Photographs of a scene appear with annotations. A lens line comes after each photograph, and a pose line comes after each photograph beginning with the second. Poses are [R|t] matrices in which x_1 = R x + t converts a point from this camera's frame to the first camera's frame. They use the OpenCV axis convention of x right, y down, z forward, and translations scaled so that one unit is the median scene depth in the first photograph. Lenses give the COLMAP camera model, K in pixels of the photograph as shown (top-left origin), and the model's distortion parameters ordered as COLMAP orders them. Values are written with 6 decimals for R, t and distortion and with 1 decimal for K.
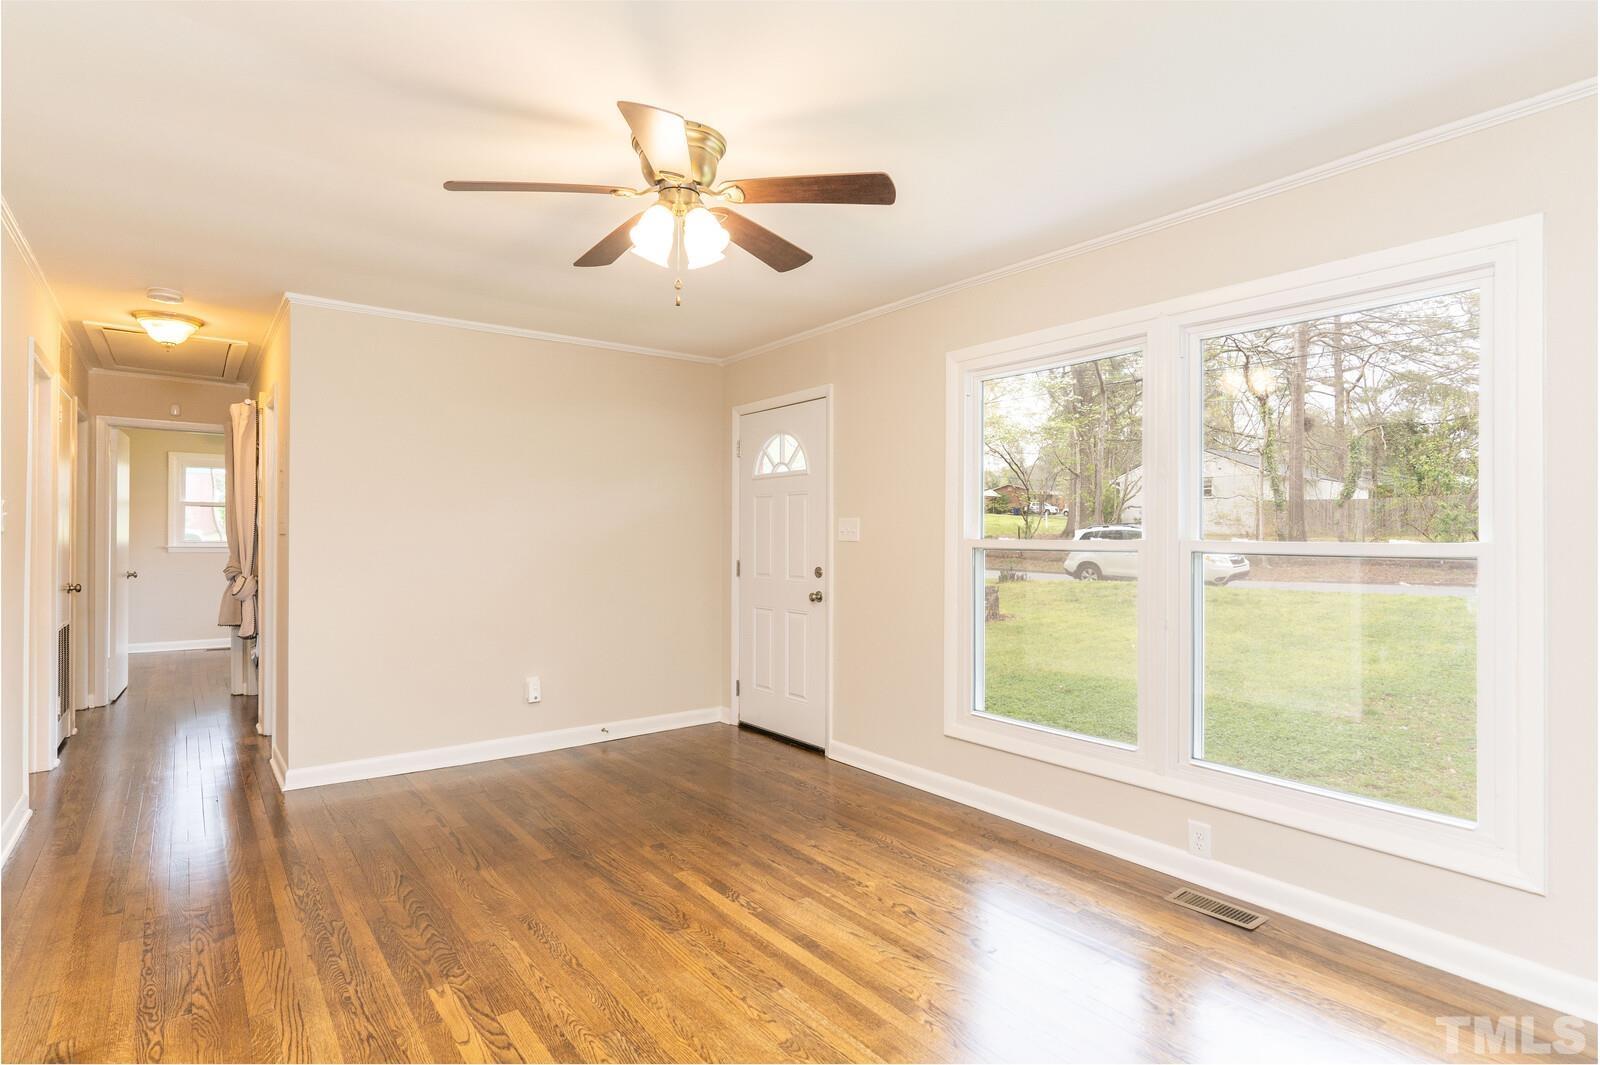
lens RADIAL K [[839.0, 0, 806.2], [0, 839.0, 545.6], [0, 0, 1]] dist [0.003478, -0.000052]
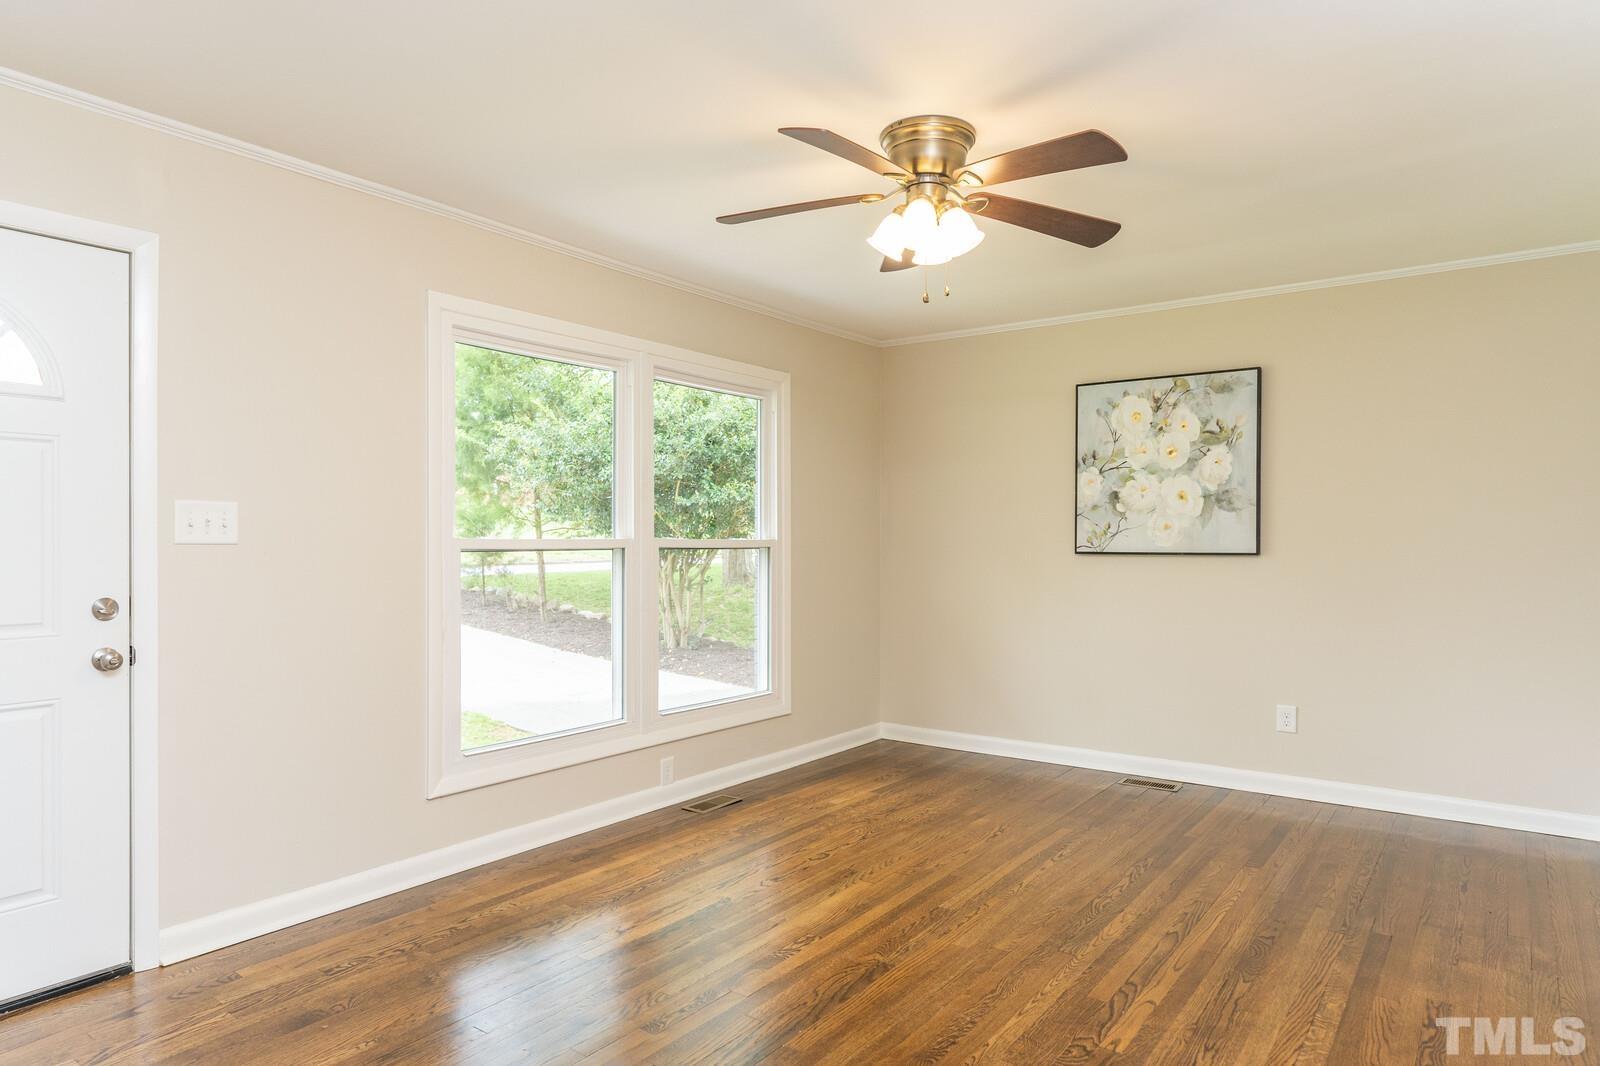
lens RADIAL K [[963.8, 0, 800.4], [0, 963.8, 553.5], [0, 0, 1]] dist [-0.005078, -0.000780]
pose [[-0.292347, -0.015396, 0.956188, -1.088697], [0.010144, 0.999764, 0.019199, -0.011969], [-0.956259, 0.015312, -0.292122, 1.339665]]
